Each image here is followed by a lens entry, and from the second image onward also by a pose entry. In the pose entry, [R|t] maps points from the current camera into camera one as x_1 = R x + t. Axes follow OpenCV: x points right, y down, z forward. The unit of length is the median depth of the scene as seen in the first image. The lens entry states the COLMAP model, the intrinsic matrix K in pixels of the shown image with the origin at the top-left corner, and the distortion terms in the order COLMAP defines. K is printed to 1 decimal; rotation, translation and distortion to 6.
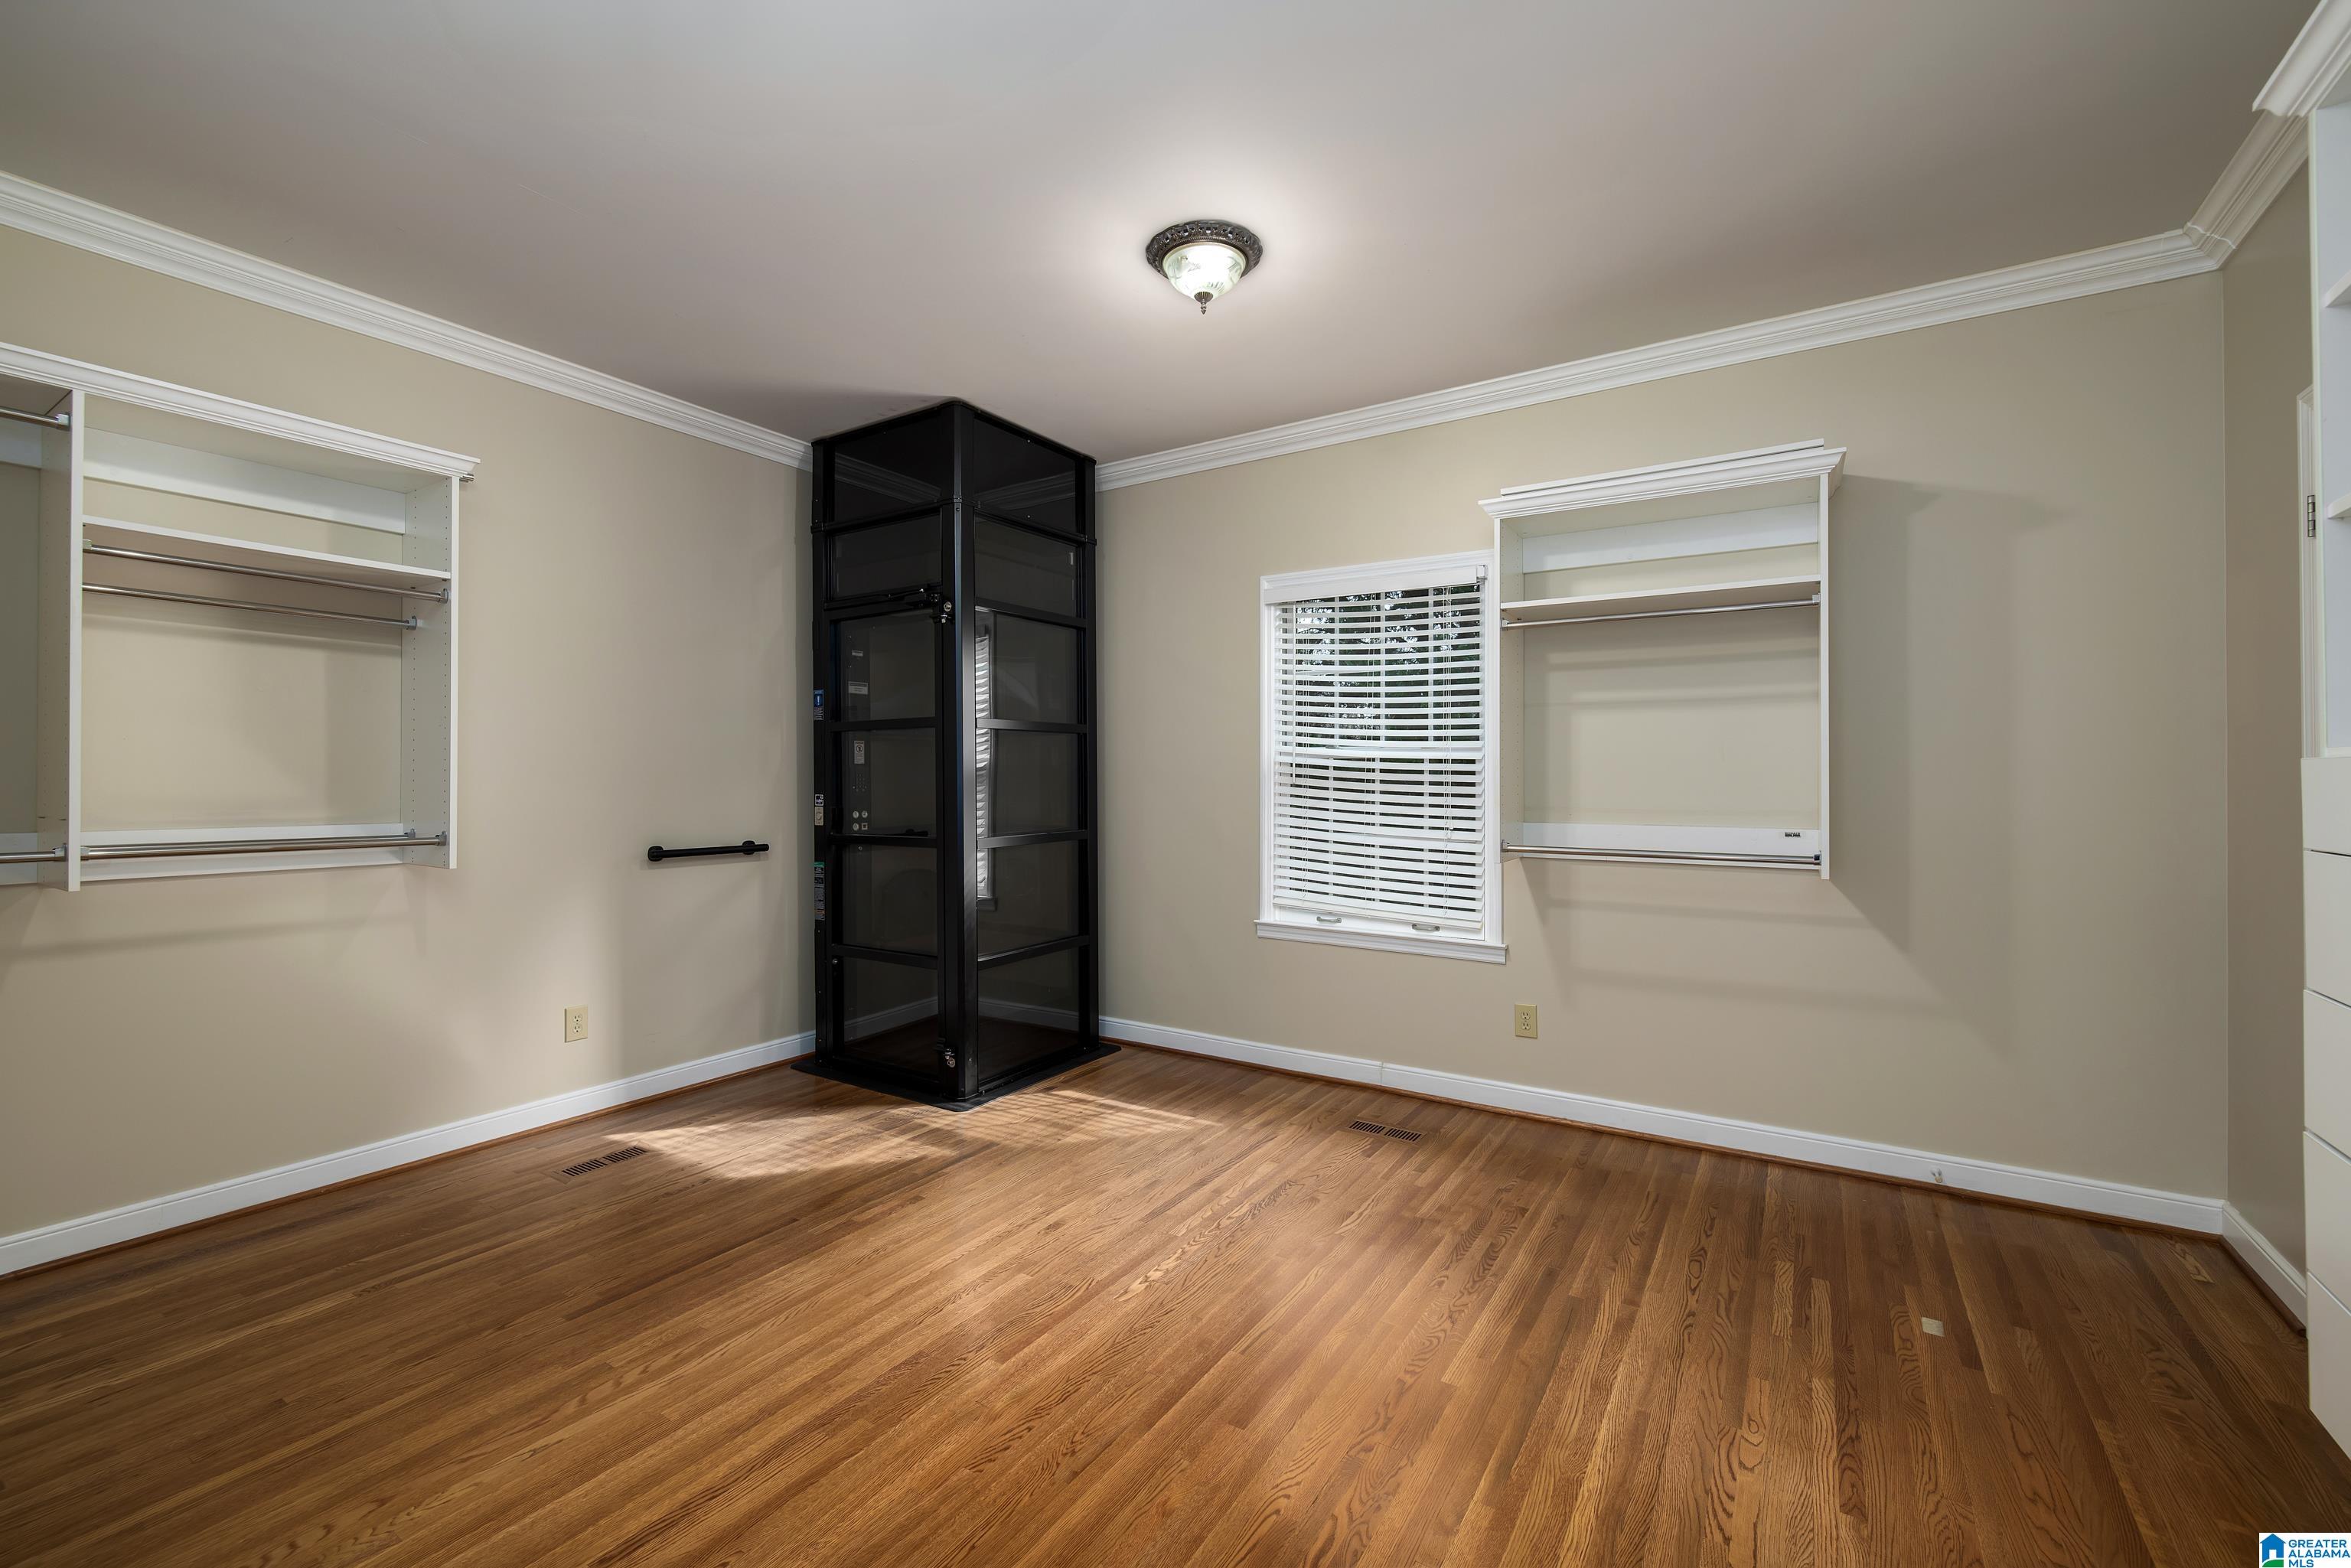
lens RADIAL K [[972.3, 0, 1161.0], [0, 972.3, 771.1], [0, 0, 1]] dist [-0.001182, -0.000153]
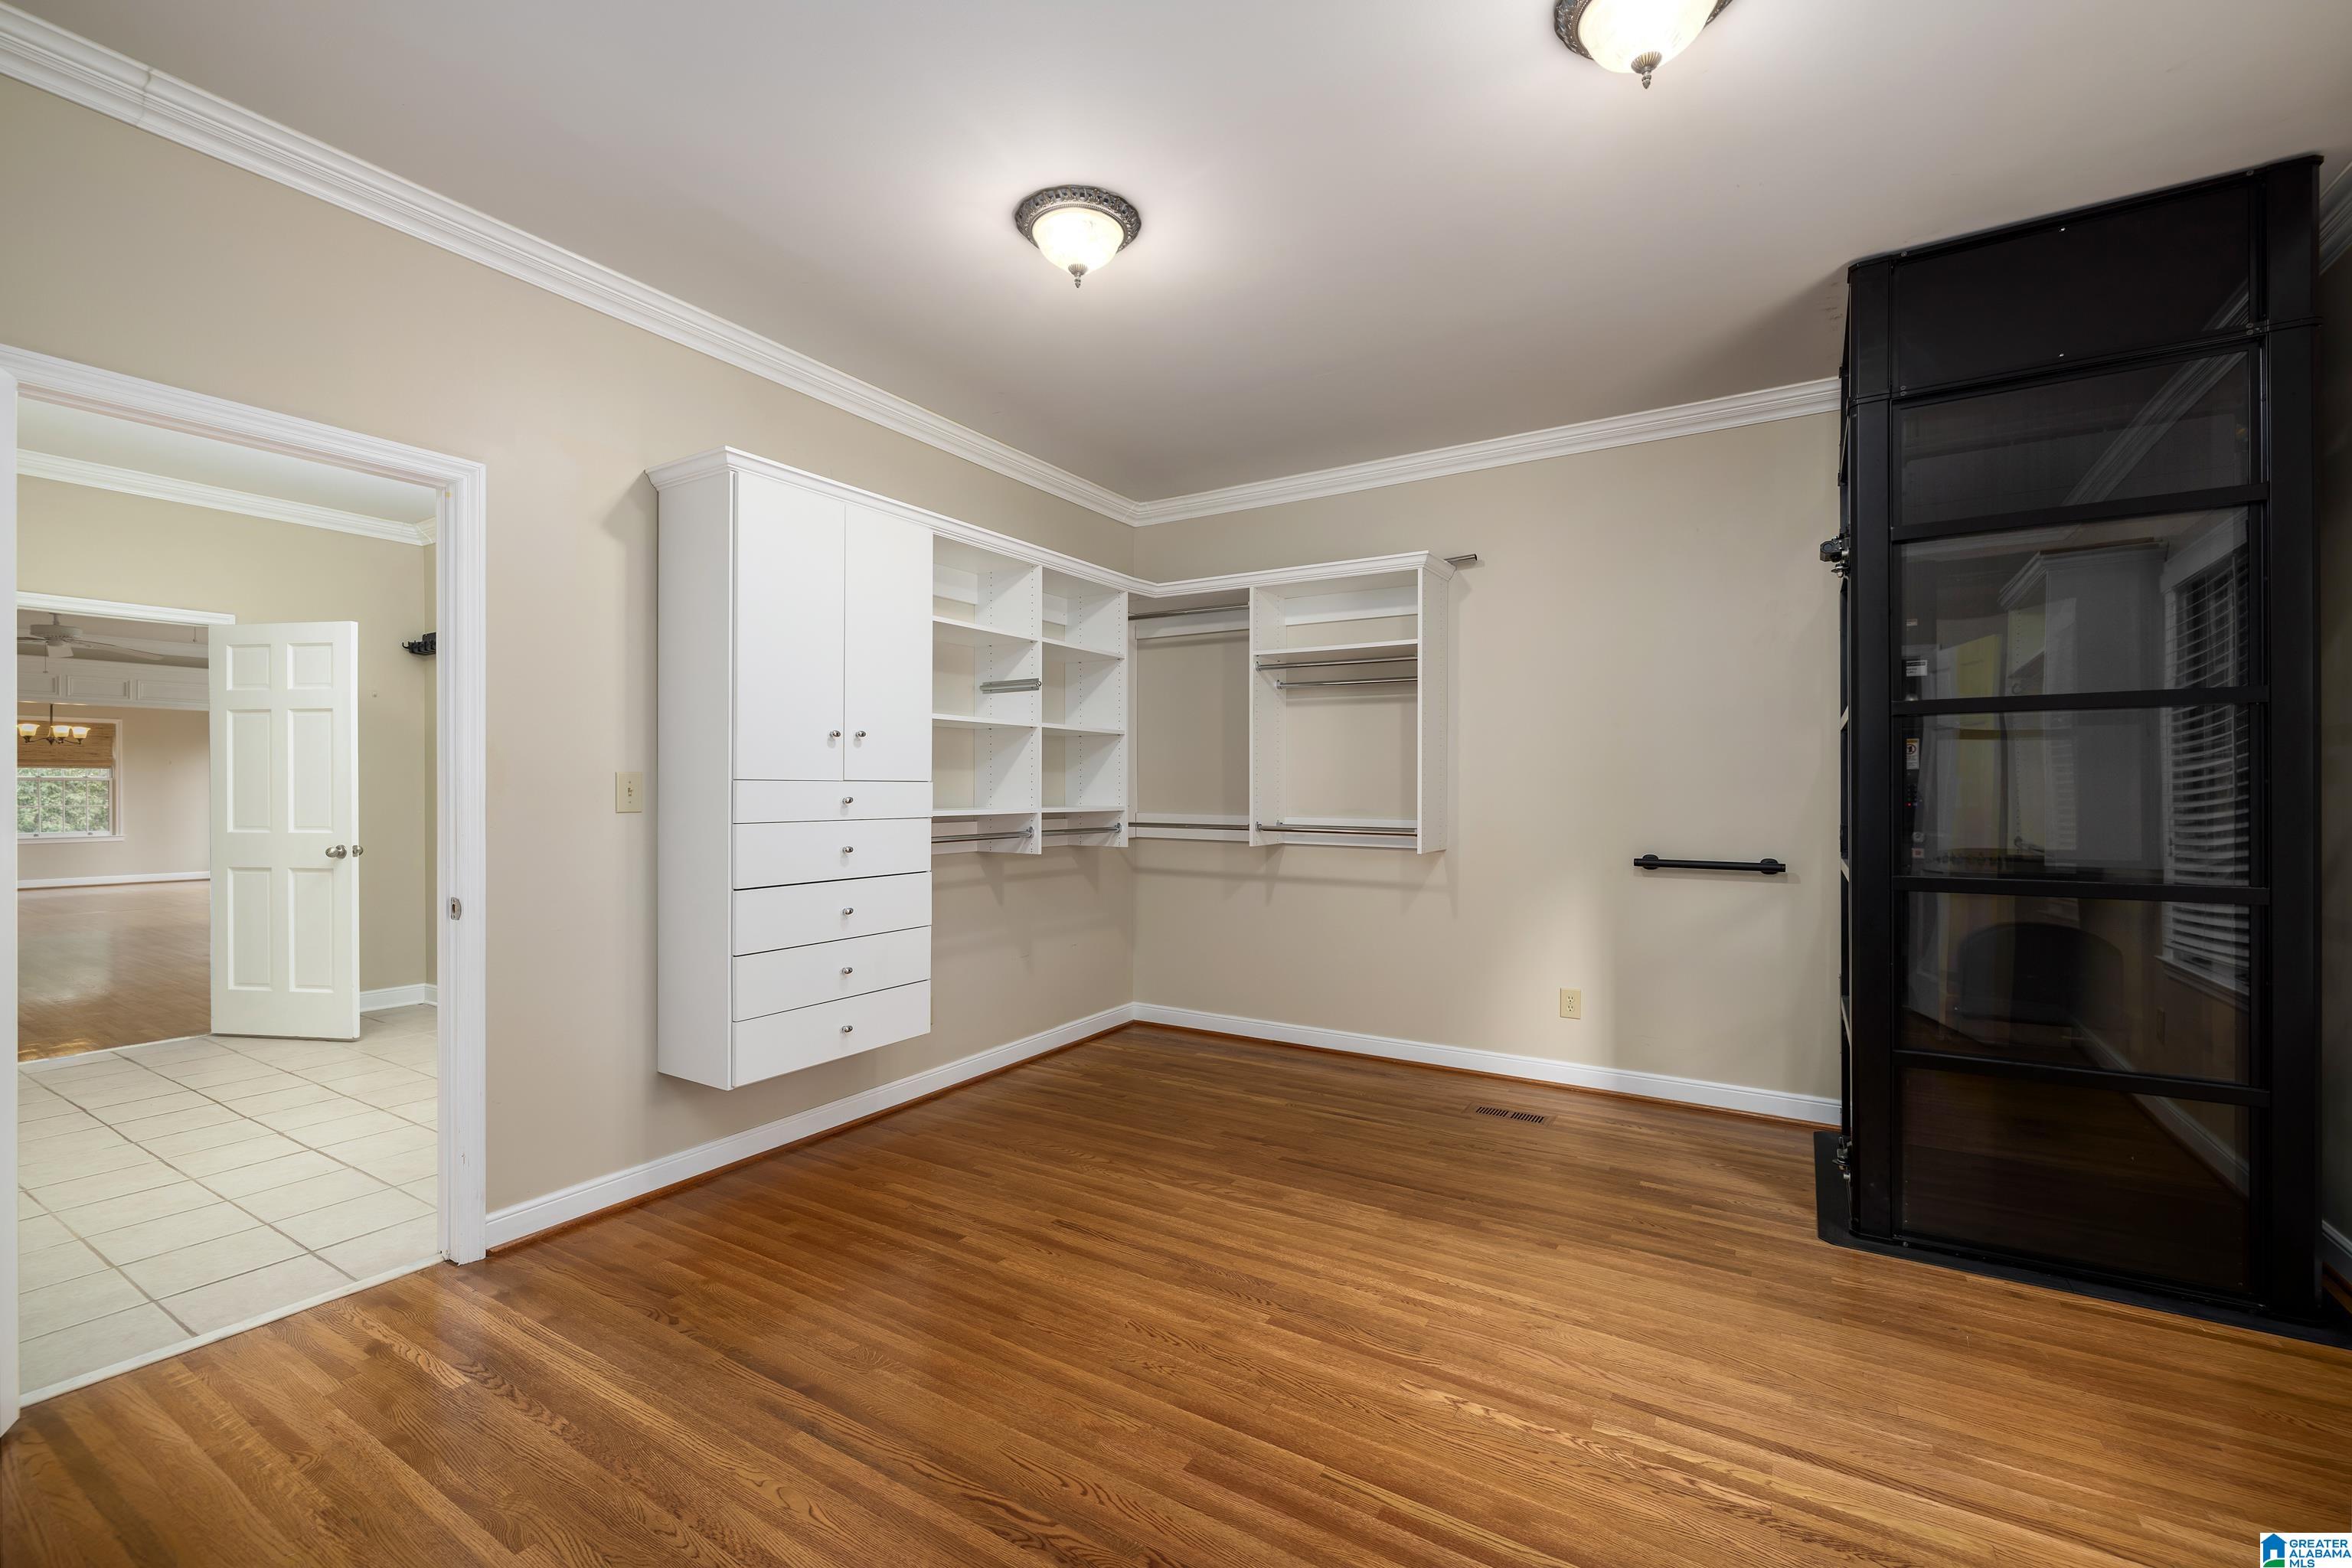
lens RADIAL K [[1001.1, 0, 1176.0], [0, 1001.1, 784.0], [0, 0, 1]] dist [-0.000430, -0.000098]
pose [[0.030544, -0.002467, -0.999530, 0.513406], [0.005113, 0.999984, -0.002312, 0.002620], [0.999520, -0.005040, 0.030556, 0.462788]]
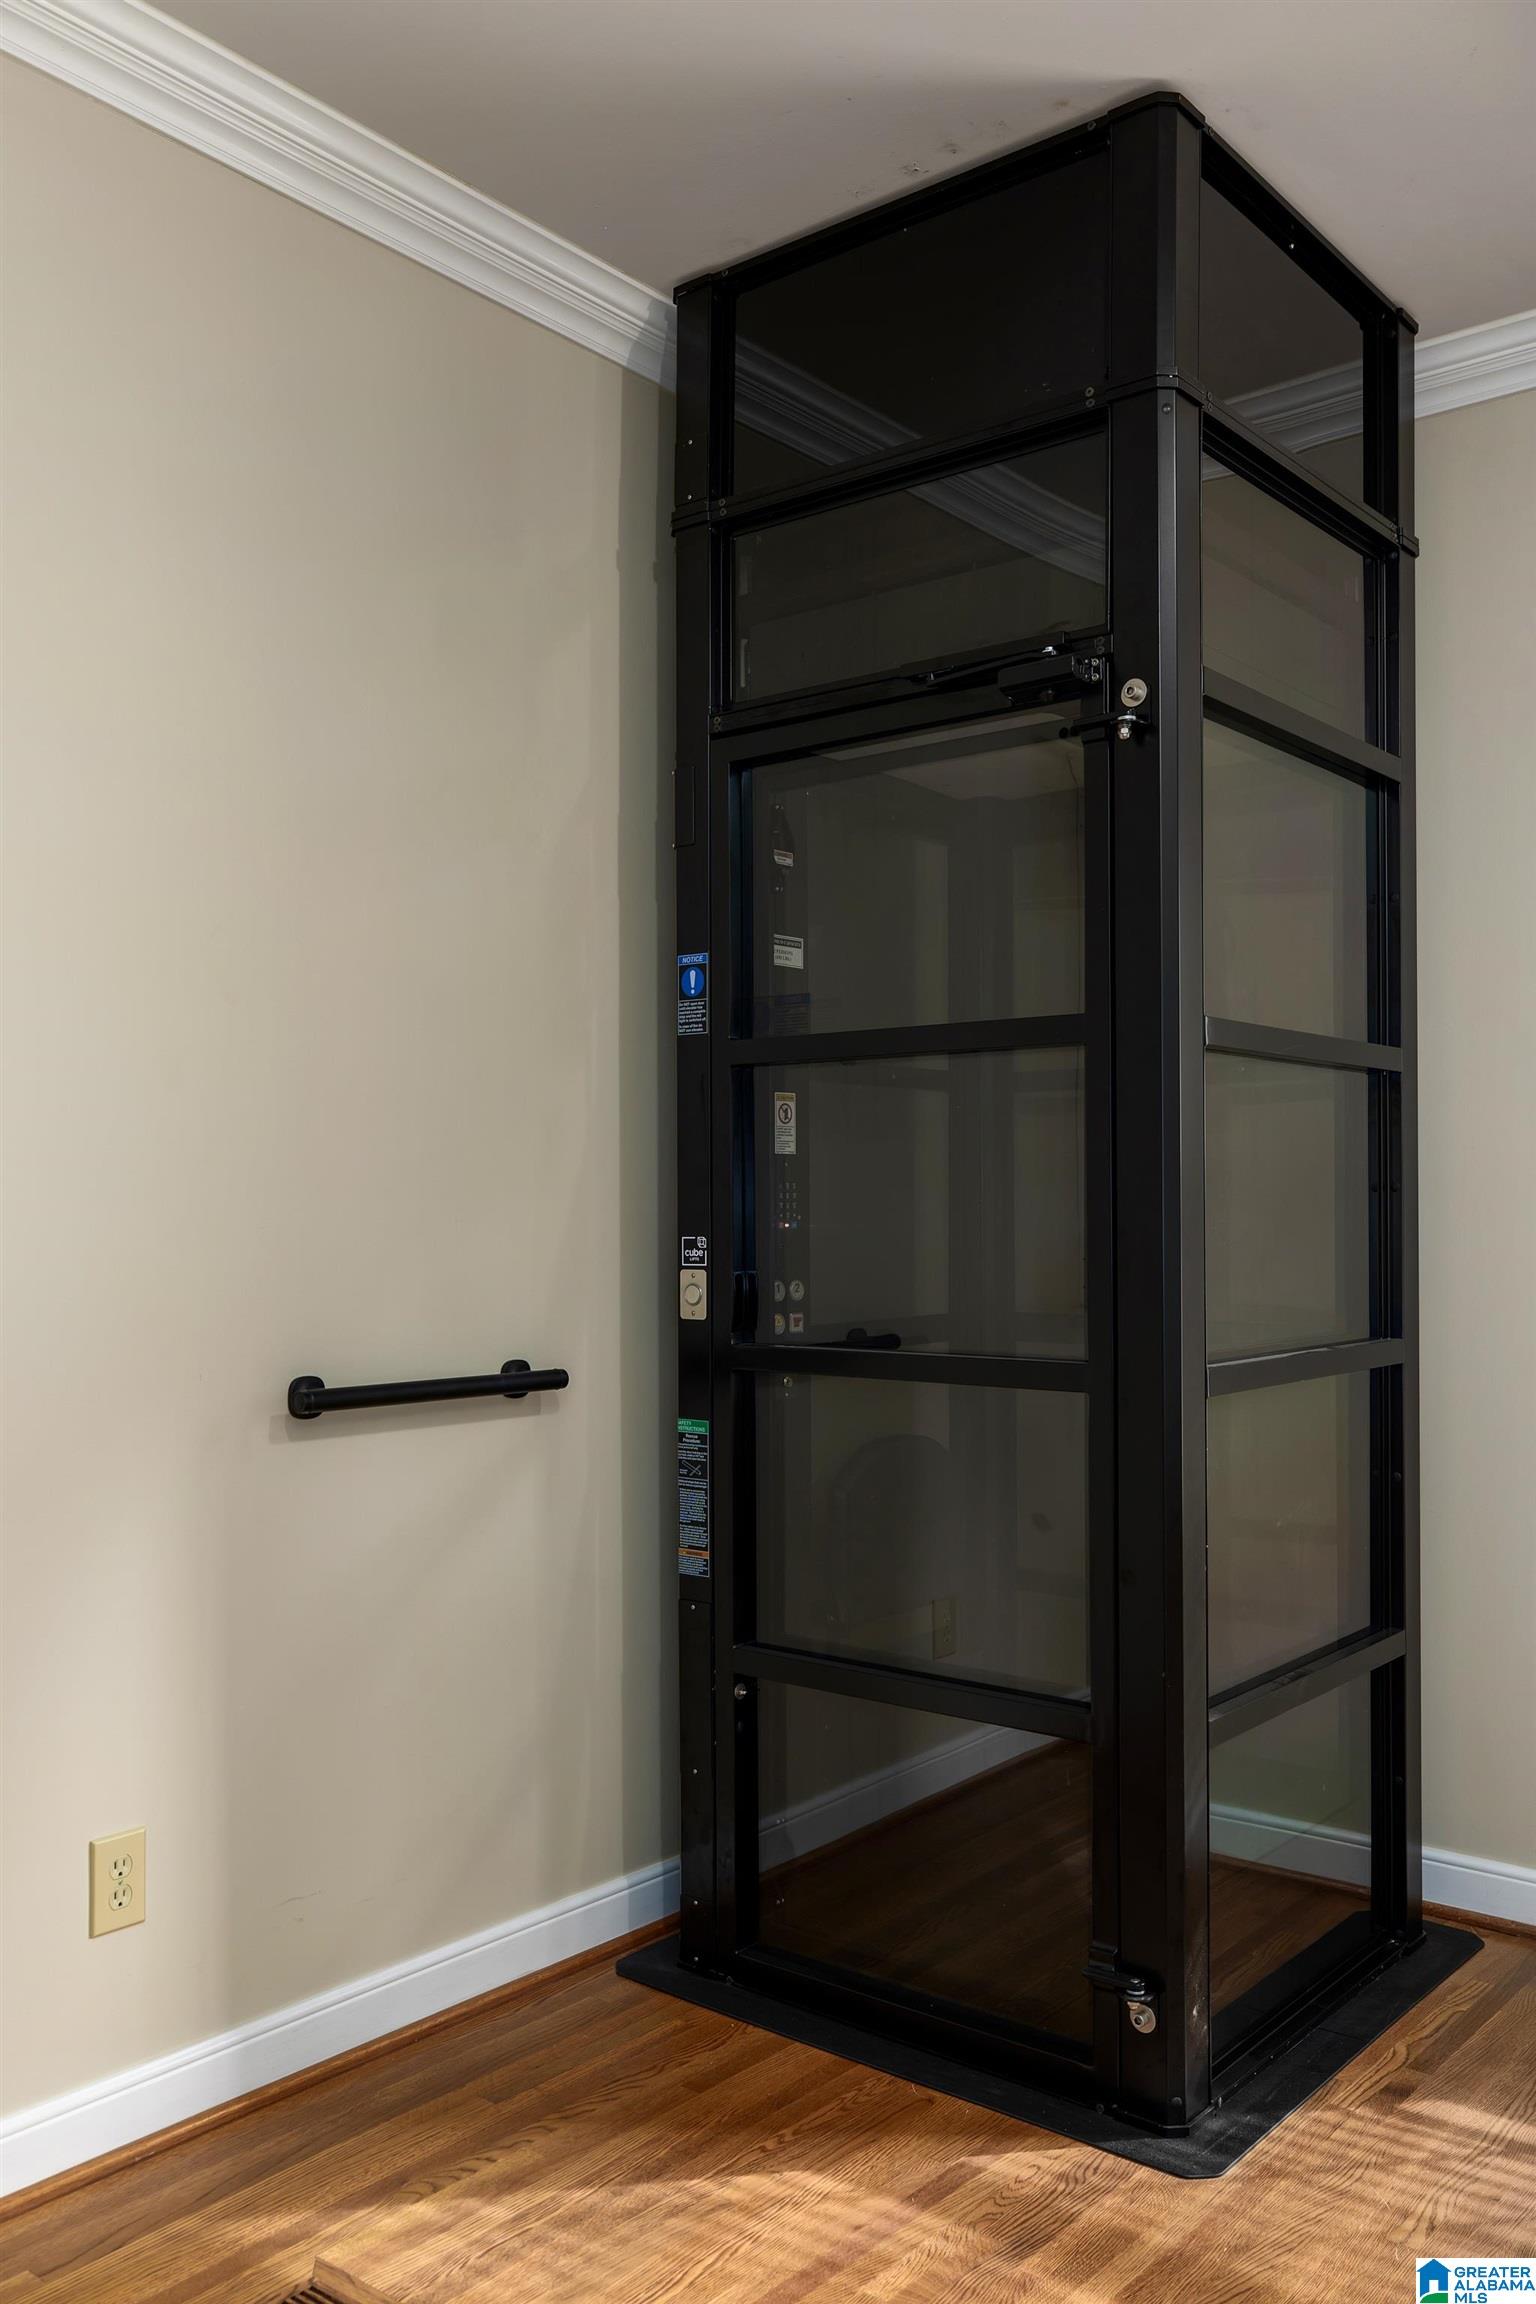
lens RADIAL K [[1902.0, 0, 764.5], [0, 1902.0, 1186.8], [0, 0, 1]] dist [-0.002423, 0.003366]
pose [[0.994100, 0.001932, -0.108455, -0.270464], [-0.002250, 0.999994, -0.002808, 0.007911], [0.108448, 0.003036, 0.994097, 0.311379]]
